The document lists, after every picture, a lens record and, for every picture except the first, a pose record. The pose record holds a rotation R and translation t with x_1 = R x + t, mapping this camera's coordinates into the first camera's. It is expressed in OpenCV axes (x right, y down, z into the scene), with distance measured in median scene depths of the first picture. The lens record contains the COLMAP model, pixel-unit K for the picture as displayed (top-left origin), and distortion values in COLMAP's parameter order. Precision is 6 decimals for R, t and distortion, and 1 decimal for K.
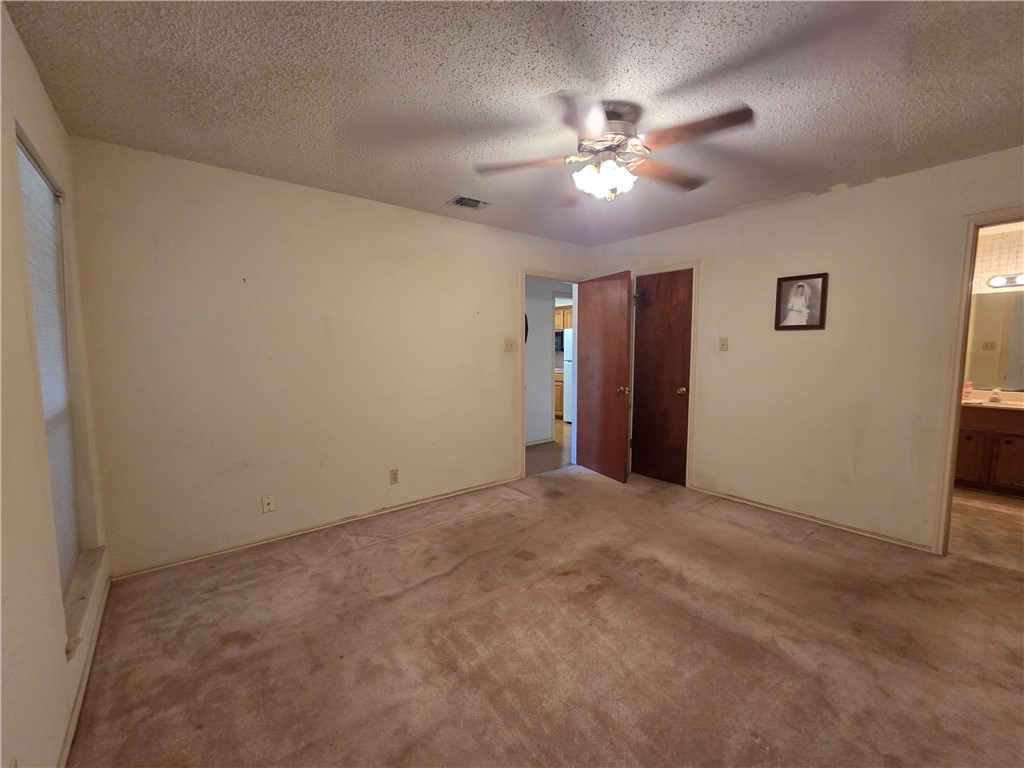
lens RADIAL K [[421.6, 0, 509.7], [0, 421.6, 386.0], [0, 0, 1]] dist [0.001050, 0.001170]
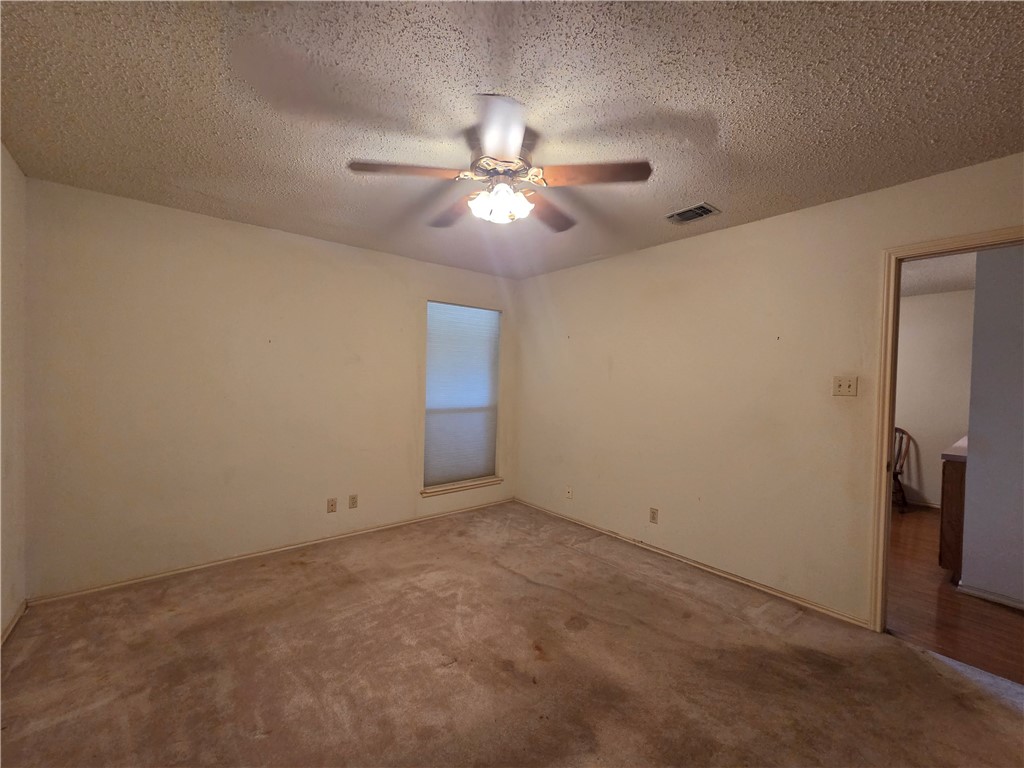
lens RADIAL K [[421.6, 0, 517.3], [0, 421.6, 384.6], [0, 0, 1]] dist [0.001050, 0.001170]
pose [[0.031138, 0.012547, -0.999436, 0.785638], [-0.112294, 0.993635, 0.008975, -0.067726], [0.993187, 0.111951, 0.032348, 0.705710]]
